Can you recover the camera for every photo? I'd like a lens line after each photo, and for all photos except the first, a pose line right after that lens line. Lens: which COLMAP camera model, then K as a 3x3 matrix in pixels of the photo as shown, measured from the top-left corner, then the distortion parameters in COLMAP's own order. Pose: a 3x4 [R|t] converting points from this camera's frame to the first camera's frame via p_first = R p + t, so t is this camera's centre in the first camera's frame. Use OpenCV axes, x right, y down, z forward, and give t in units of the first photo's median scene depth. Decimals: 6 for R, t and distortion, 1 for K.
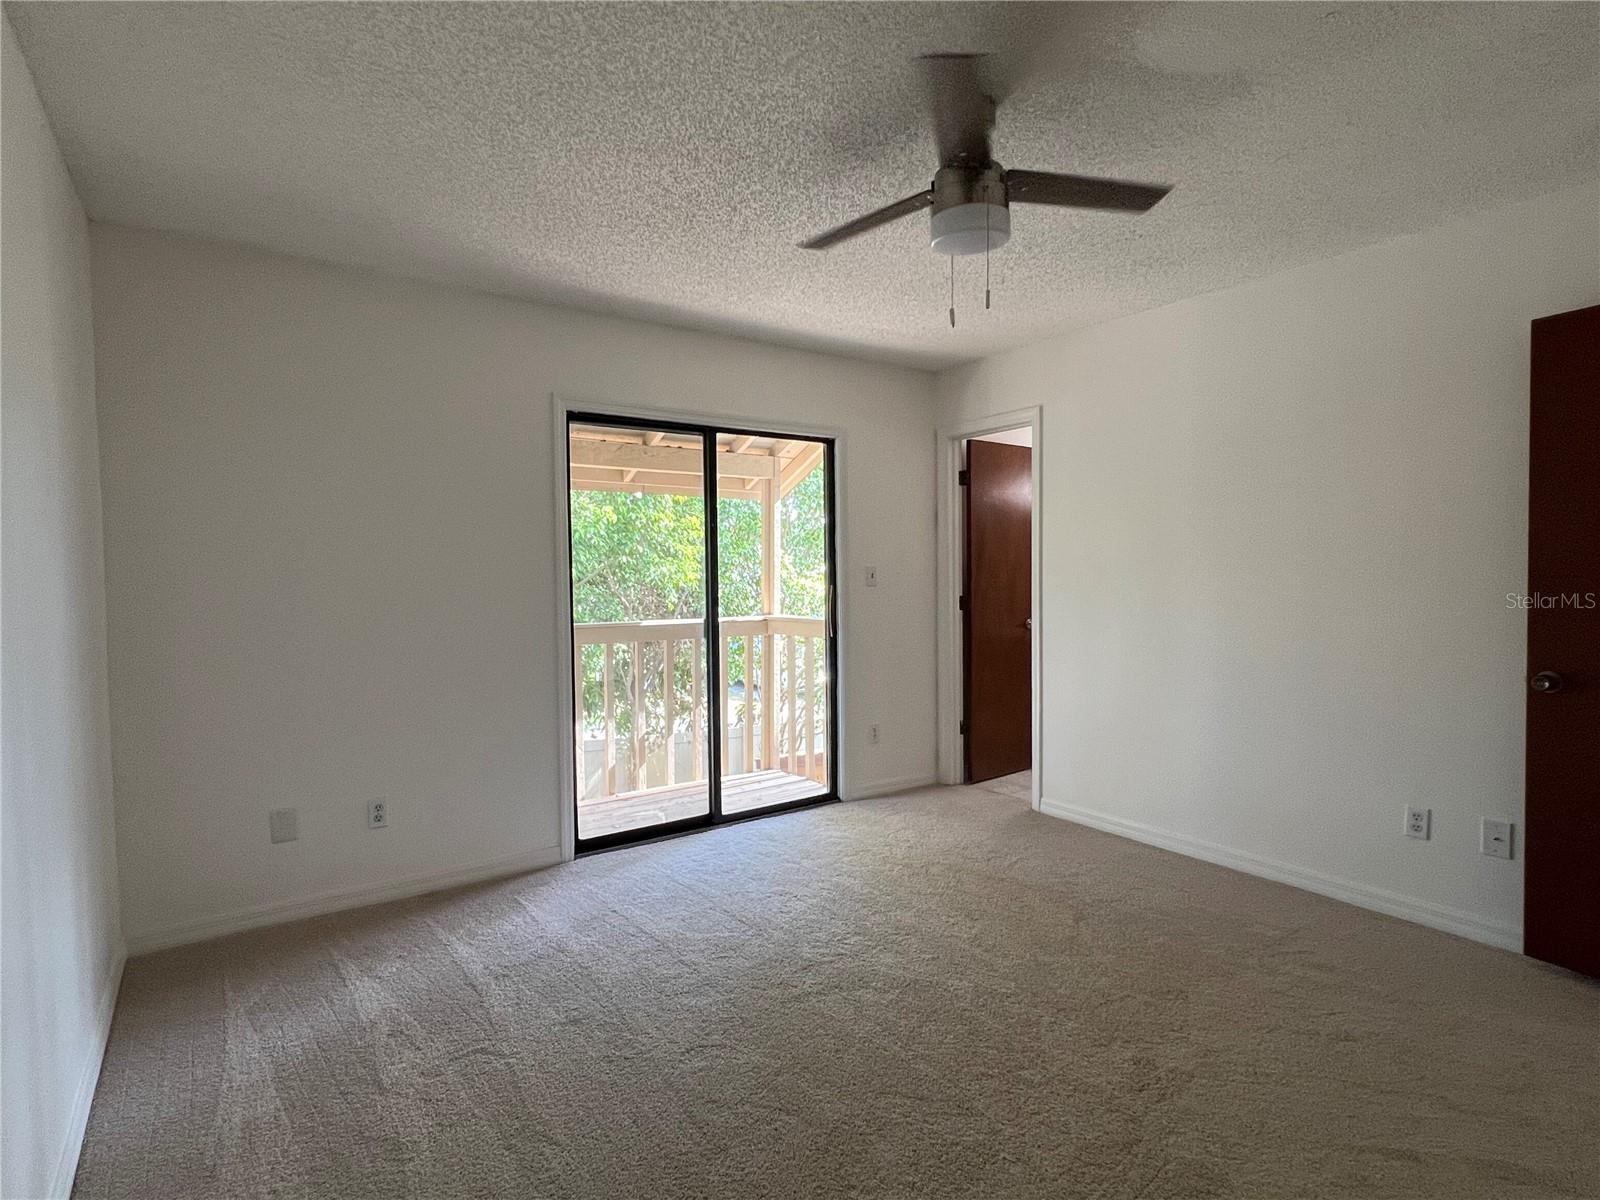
lens RADIAL K [[824.3, 0, 798.8], [0, 824.3, 596.2], [0, 0, 1]] dist [-0.001033, -0.000273]
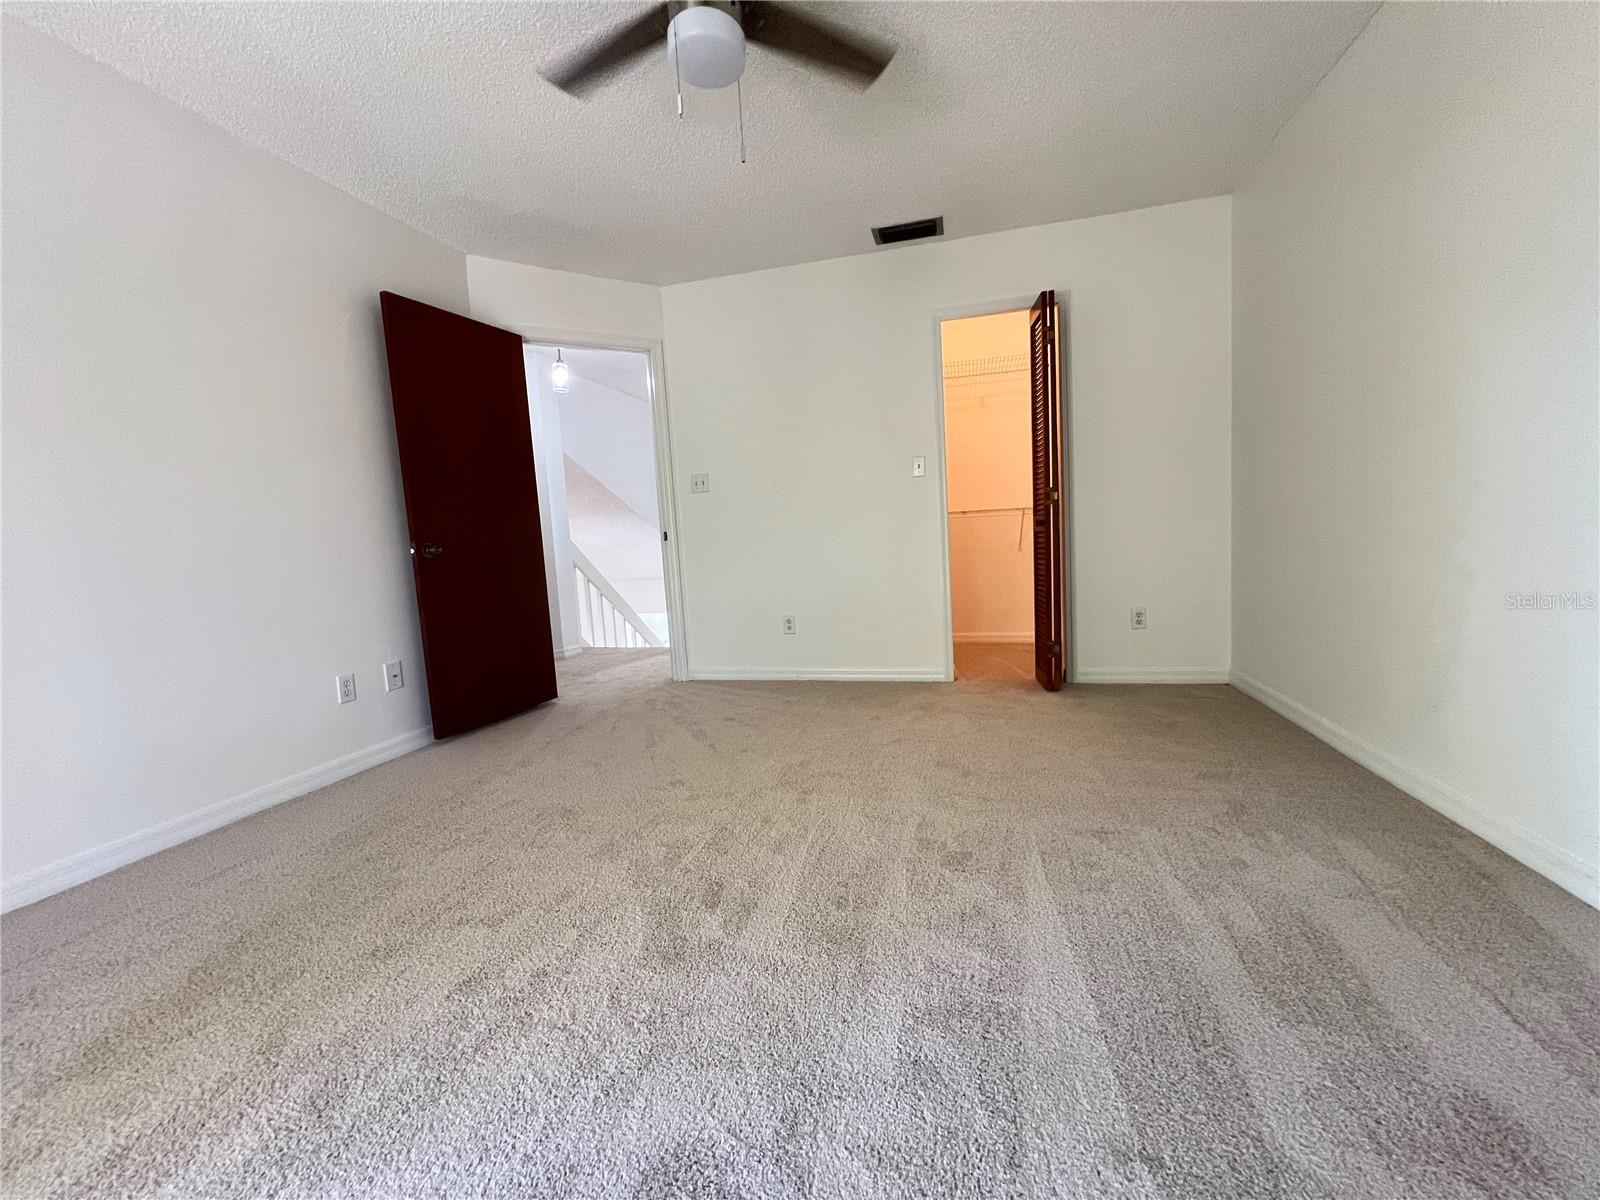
lens RADIAL K [[616.5, 0, 798.6], [0, 616.5, 596.0], [0, 0, 1]] dist [-0.000449, -0.000046]
pose [[-0.635634, -0.042575, 0.770815, -0.247086], [0.071815, 0.990887, 0.113950, 0.070710], [-0.768643, 0.127787, -0.626784, 0.799915]]
